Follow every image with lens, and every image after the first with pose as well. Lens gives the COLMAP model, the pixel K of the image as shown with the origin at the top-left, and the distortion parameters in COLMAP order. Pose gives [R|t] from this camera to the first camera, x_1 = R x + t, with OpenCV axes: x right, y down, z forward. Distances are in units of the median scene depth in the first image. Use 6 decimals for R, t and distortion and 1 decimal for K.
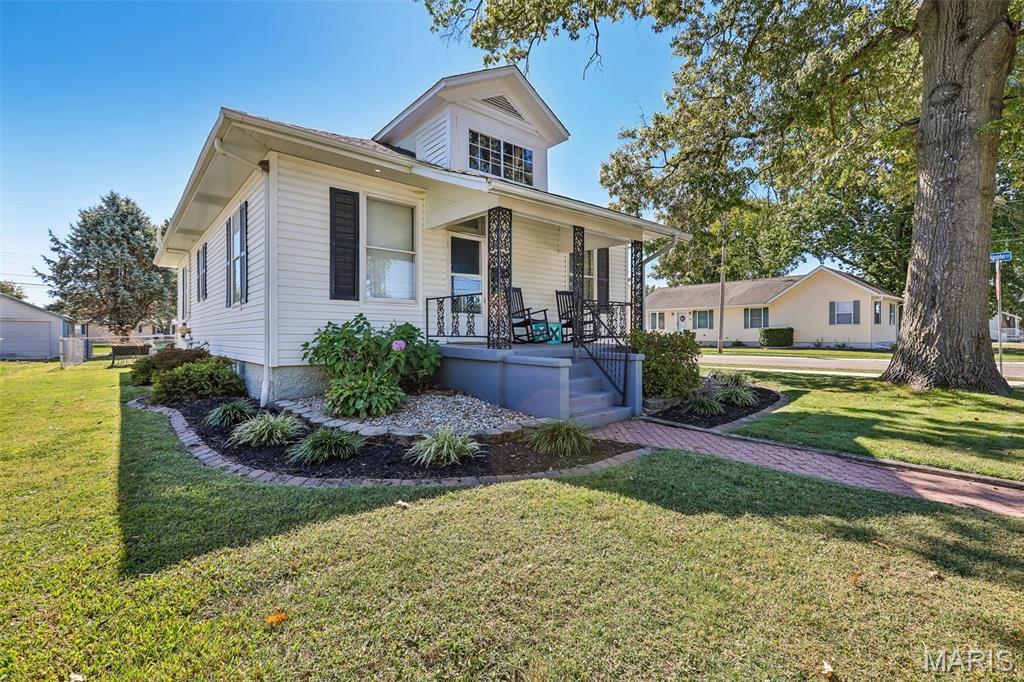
lens RADIAL K [[445.8, 0, 512.0], [0, 445.8, 340.9], [0, 0, 1]] dist [0.001879, 0.000013]
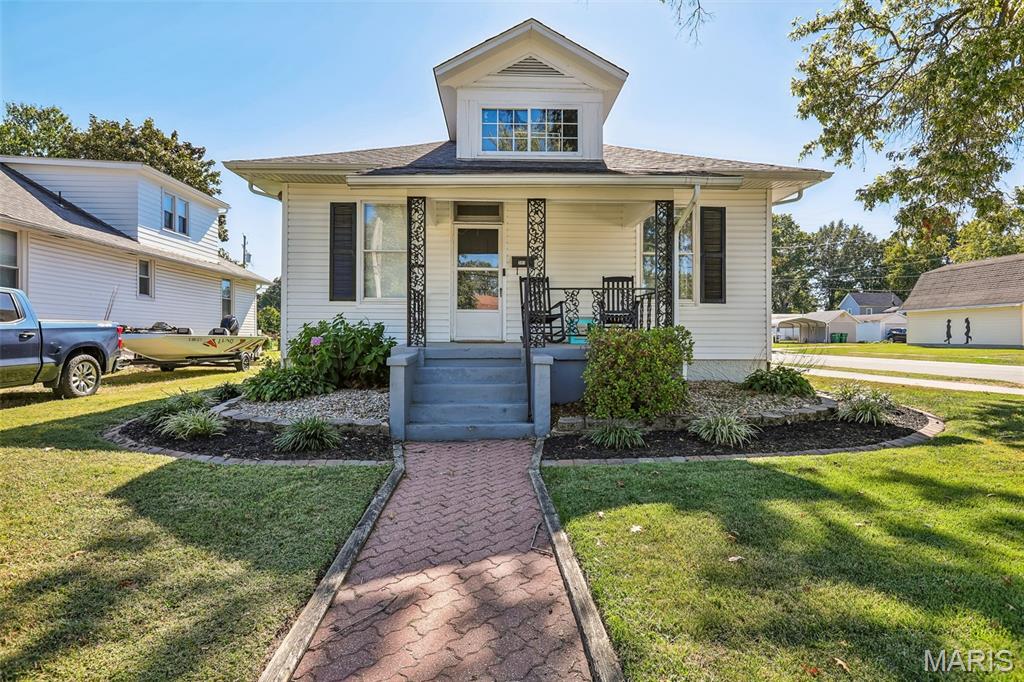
lens RADIAL K [[521.8, 0, 509.0], [0, 521.8, 338.5], [0, 0, 1]] dist [0.001042, 0.003057]
pose [[0.775239, 0.005658, -0.631642, 0.738510], [-0.011425, 0.999922, -0.005066, 0.003427], [0.631564, 0.011144, 0.775243, 0.243108]]
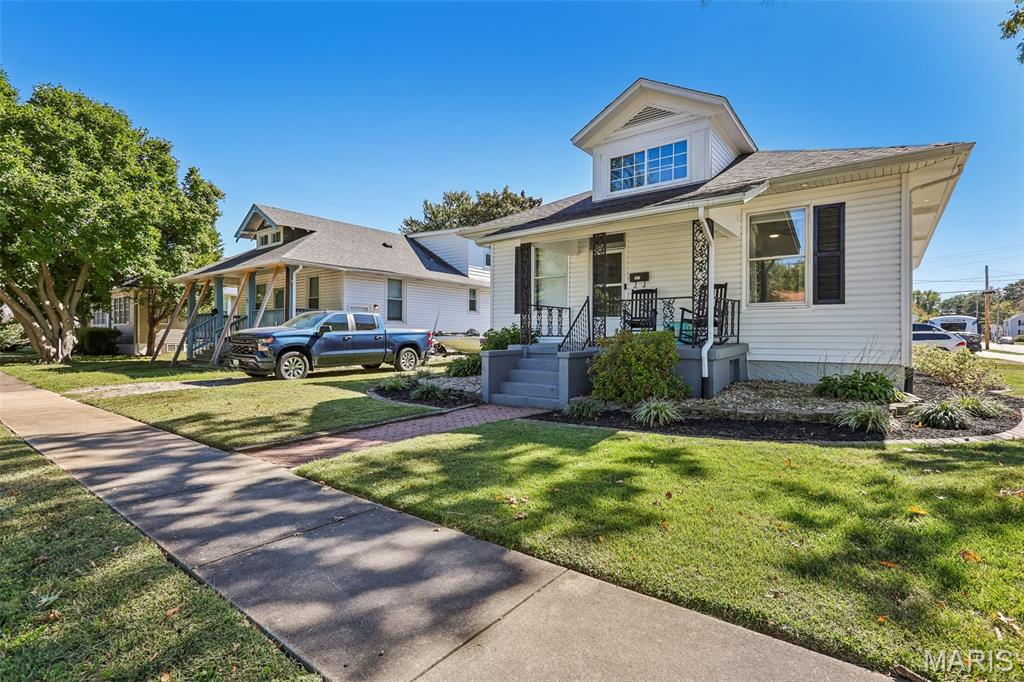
lens RADIAL K [[492.9, 0, 508.8], [0, 492.9, 337.3], [0, 0, 1]] dist [0.000008, 0.000074]
pose [[0.187535, 0.001243, -0.982257, 1.317677], [-0.018034, 0.999835, -0.002178, -0.001557], [0.982092, 0.018122, 0.187527, 0.594474]]
